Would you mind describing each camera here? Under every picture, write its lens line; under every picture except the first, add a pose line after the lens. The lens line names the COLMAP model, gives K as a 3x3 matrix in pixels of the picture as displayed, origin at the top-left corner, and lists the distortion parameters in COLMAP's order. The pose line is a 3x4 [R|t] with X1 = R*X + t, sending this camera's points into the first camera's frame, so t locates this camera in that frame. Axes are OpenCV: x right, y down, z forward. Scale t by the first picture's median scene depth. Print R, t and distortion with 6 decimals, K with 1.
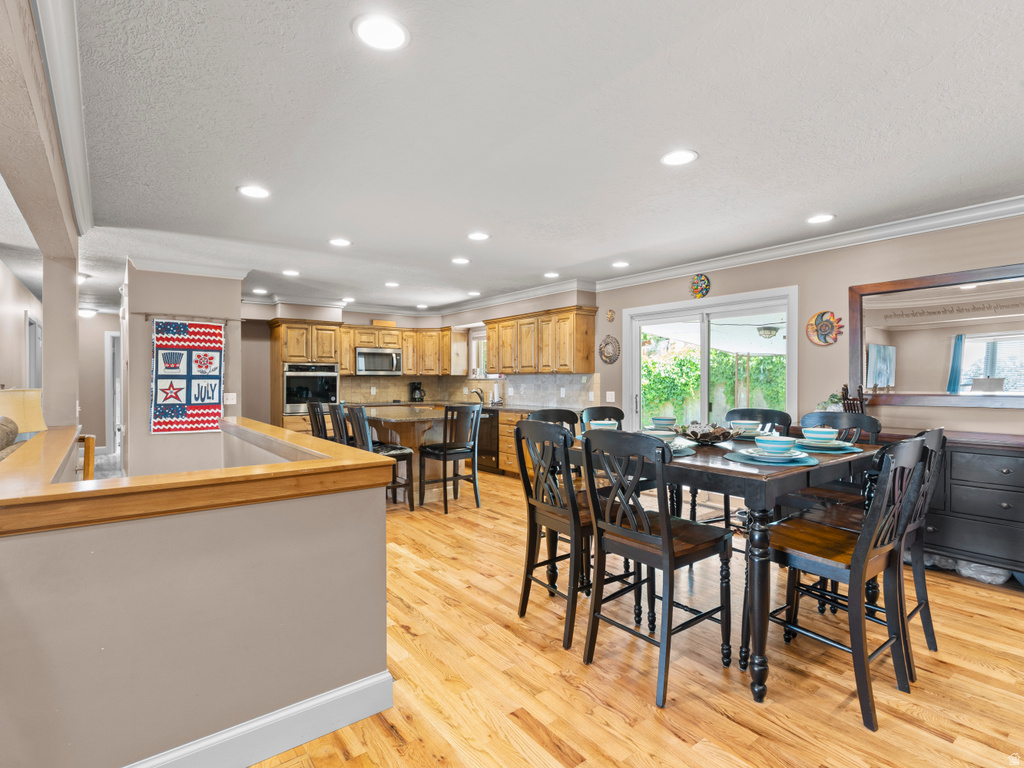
lens RADIAL K [[522.3, 0, 508.3], [0, 522.3, 387.1], [0, 0, 1]] dist [-0.011928, 0.006831]
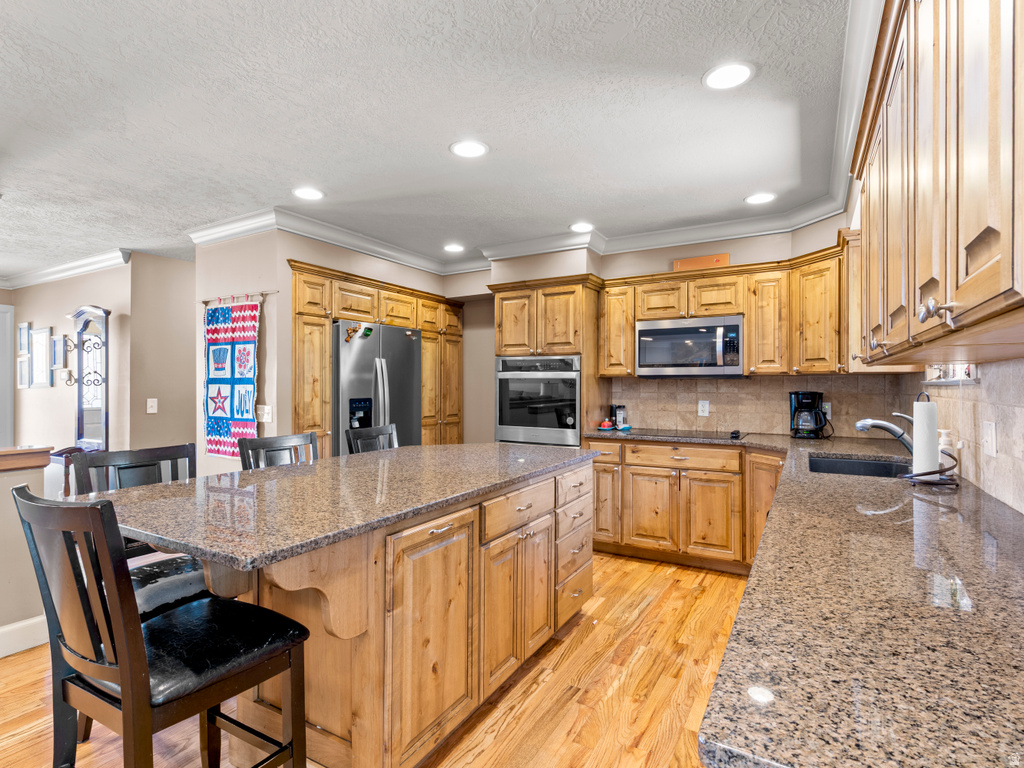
lens RADIAL K [[526.1, 0, 507.6], [0, 526.1, 382.9], [0, 0, 1]] dist [-0.014581, 0.010170]
pose [[0.383353, -0.002176, -0.923599, 0.154098], [-0.013860, 0.999871, -0.008108, -0.012452], [0.923498, 0.015910, 0.383273, 0.824920]]
